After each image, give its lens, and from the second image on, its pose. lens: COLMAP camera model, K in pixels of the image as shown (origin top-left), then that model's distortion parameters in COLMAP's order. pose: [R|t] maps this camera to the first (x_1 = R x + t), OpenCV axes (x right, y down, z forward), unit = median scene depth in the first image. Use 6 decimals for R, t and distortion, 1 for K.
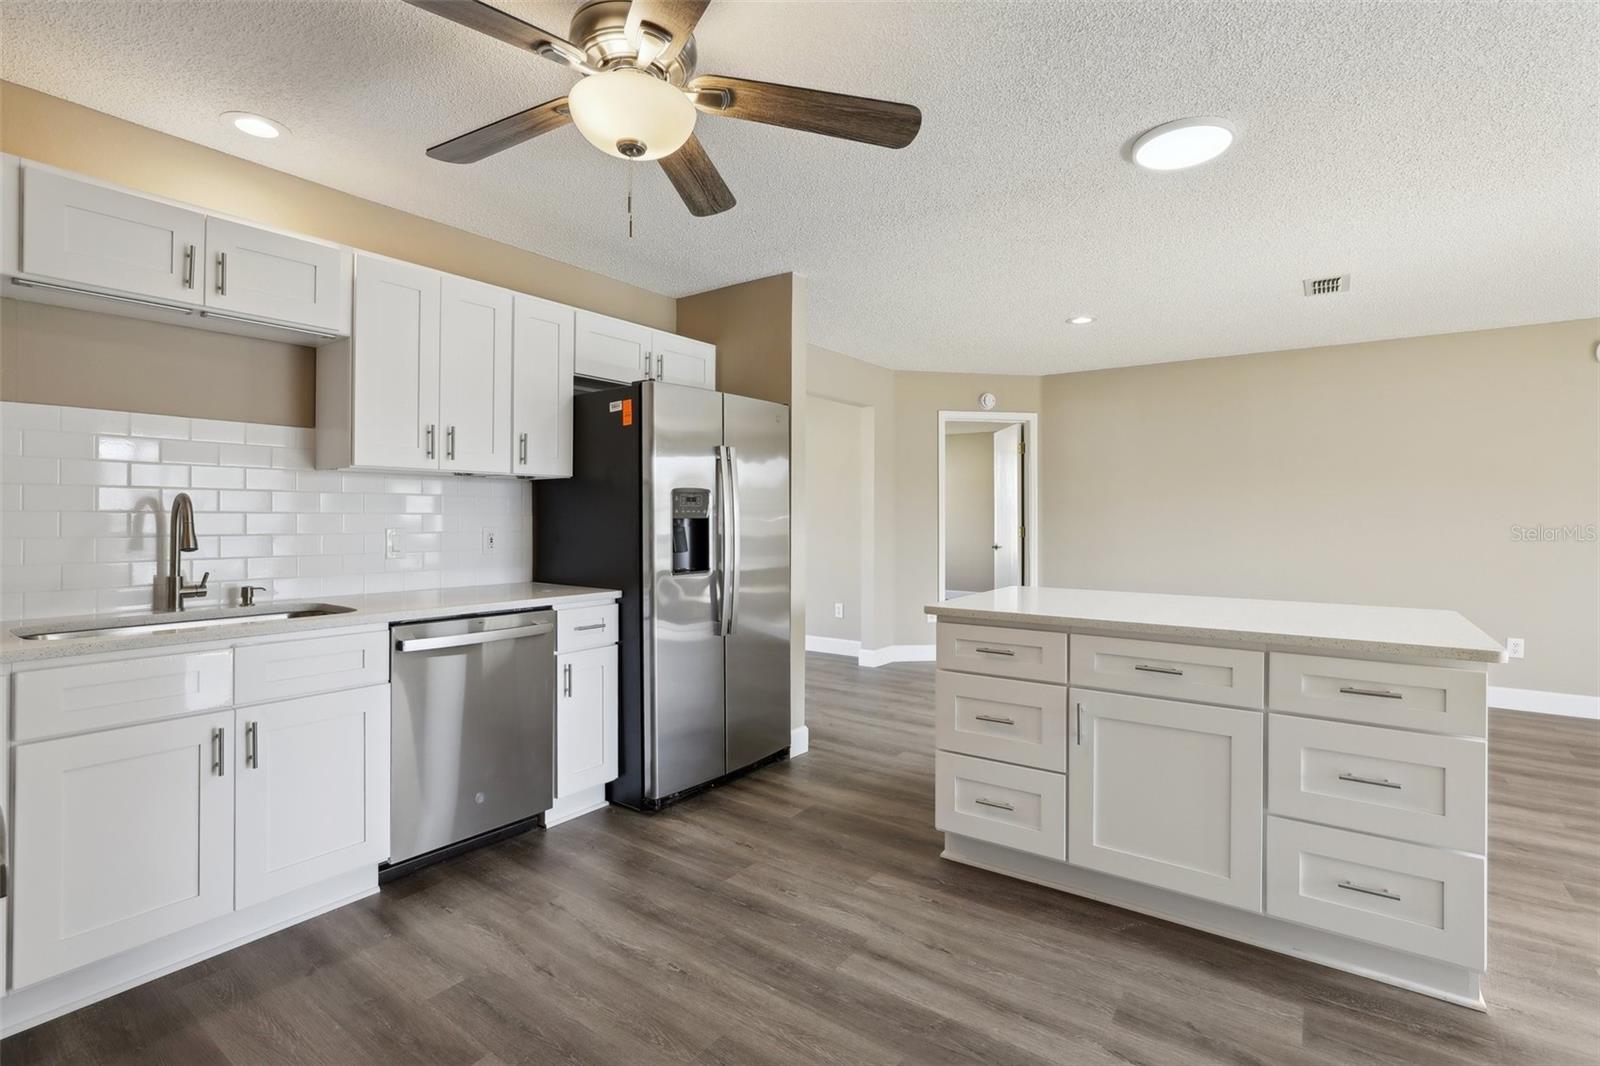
lens RADIAL K [[733.0, 0, 829.6], [0, 733.0, 504.0], [0, 0, 1]] dist [-0.002491, 0.000849]
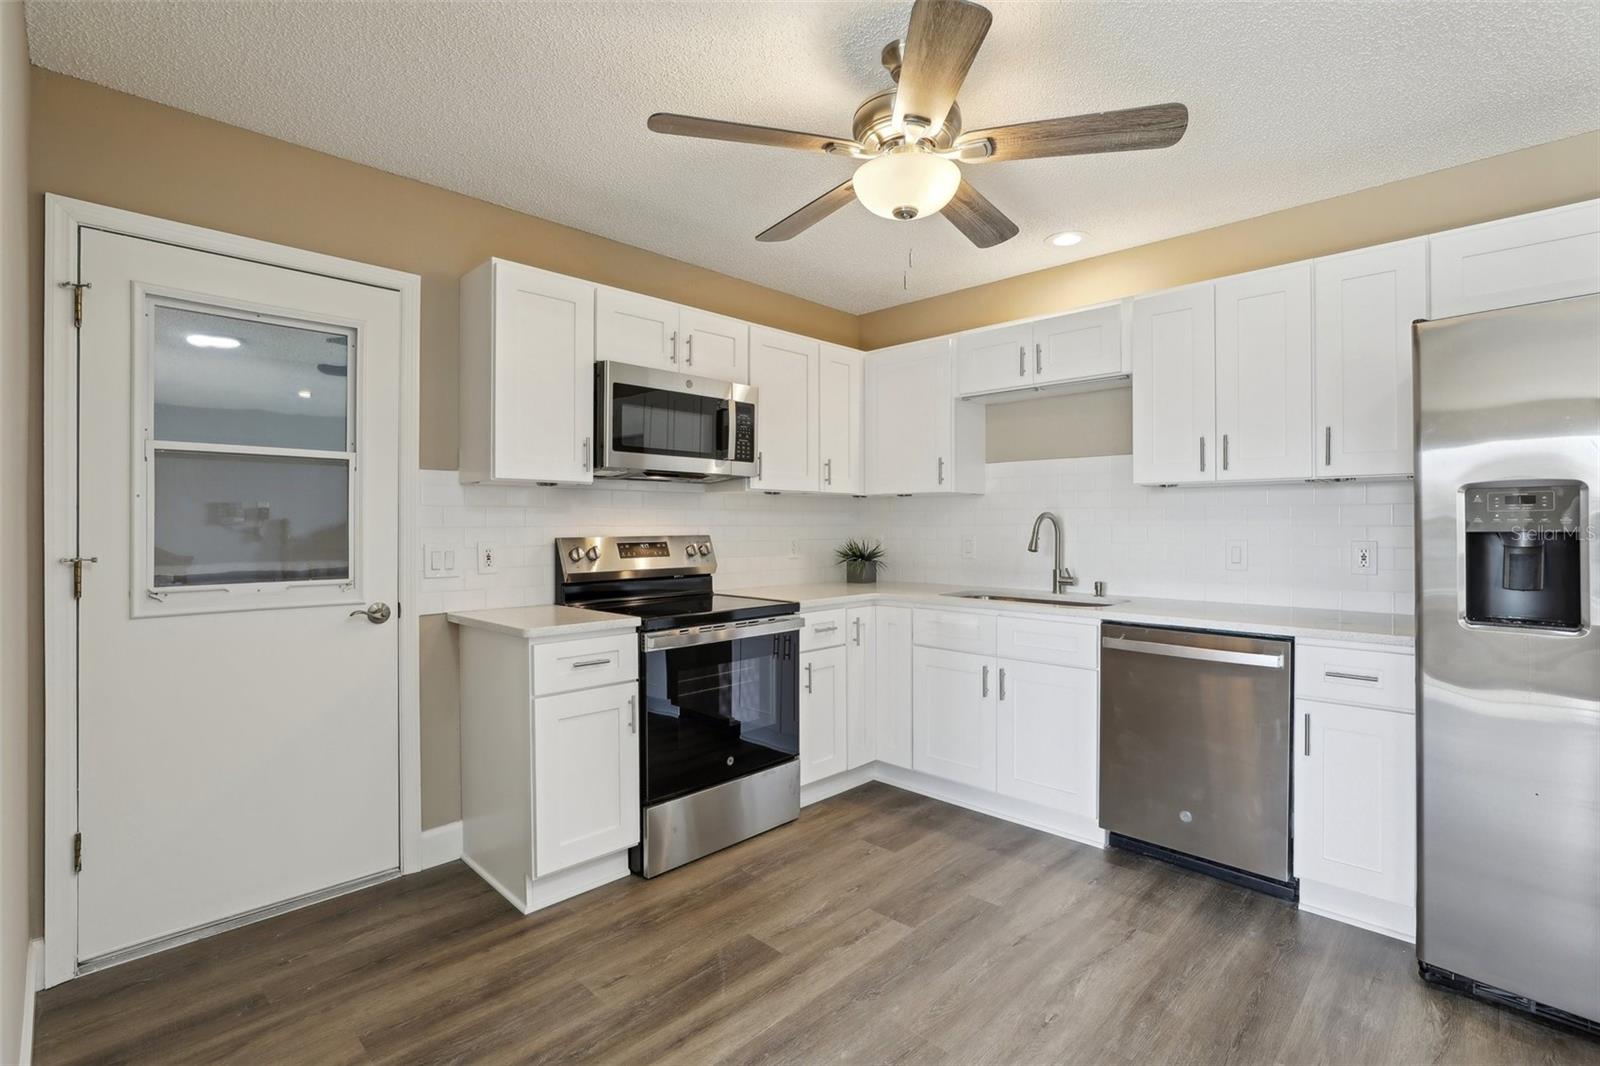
lens RADIAL K [[733.0, 0, 797.9], [0, 733.0, 531.1], [0, 0, 1]] dist [-0.002491, 0.000849]
pose [[-0.134816, -0.004126, -0.990862, 0.682067], [0.003265, 0.999984, -0.004608, 0.029891], [0.990865, -0.003856, -0.134800, 0.757737]]
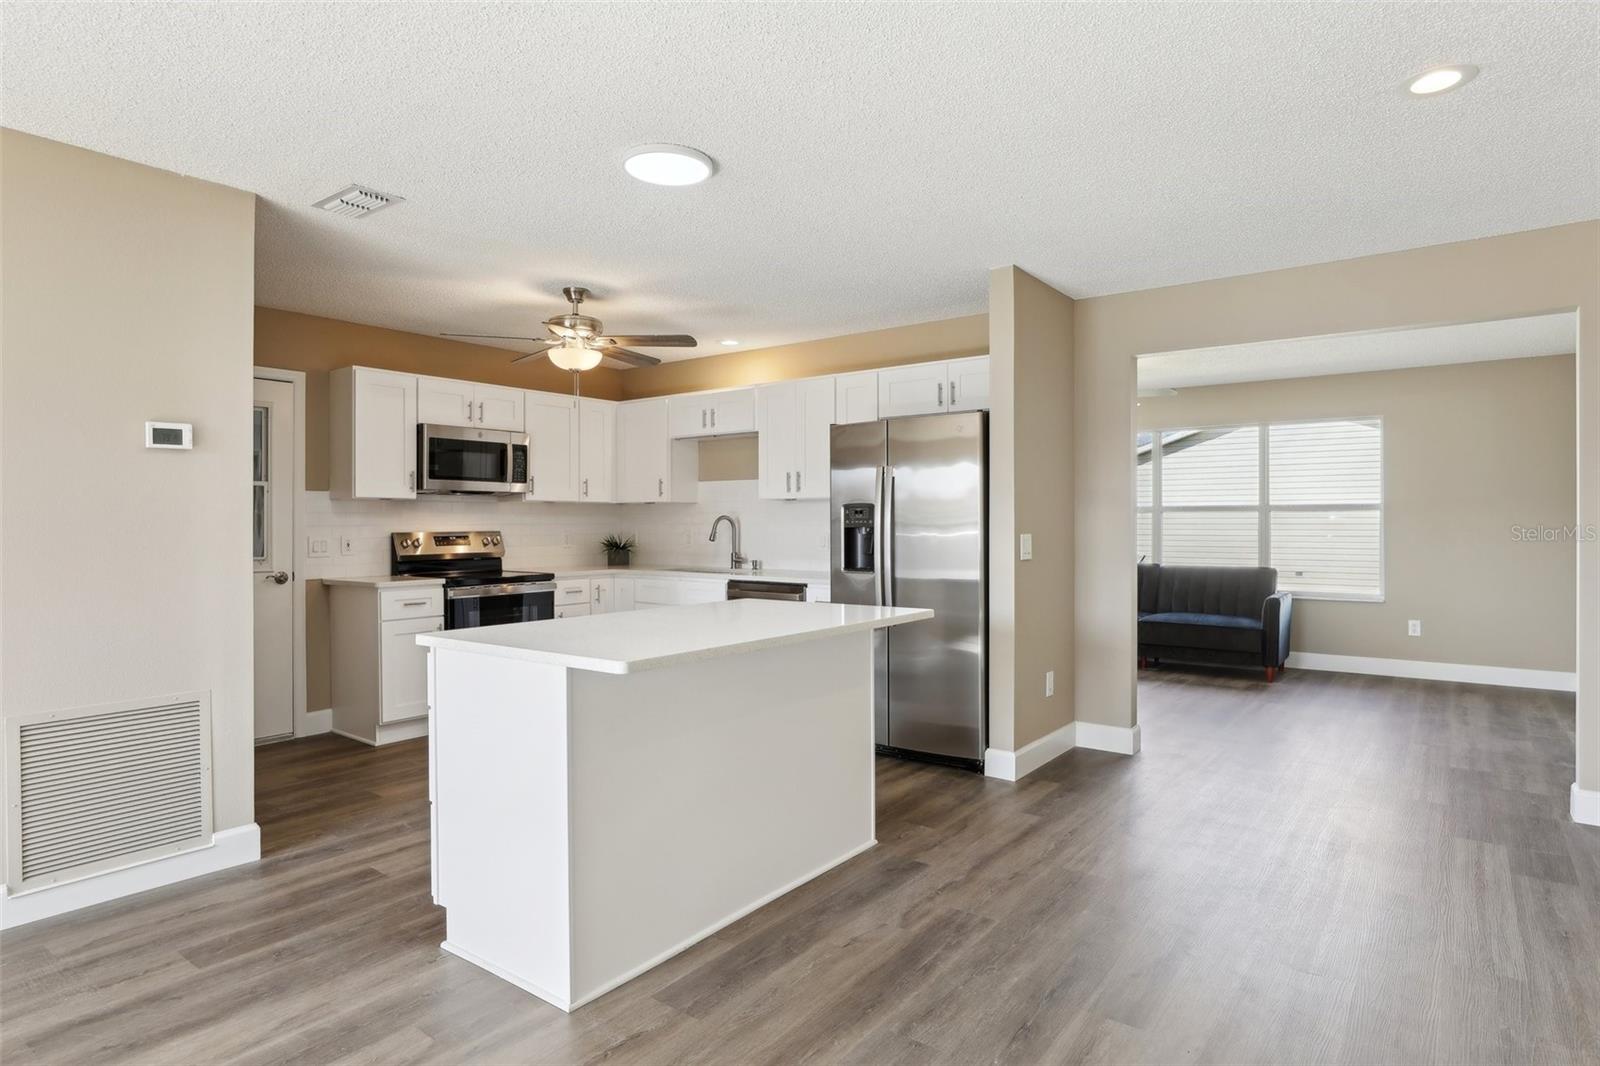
lens RADIAL K [[885.2, 0, 790.6], [0, 885.2, 526.7], [0, 0, 1]] dist [0.003749, 0.001152]
pose [[-0.018328, -0.005799, -0.999815, 1.968751], [0.006262, 0.999963, -0.005915, 0.040080], [0.999812, -0.006369, -0.018291, 1.344125]]
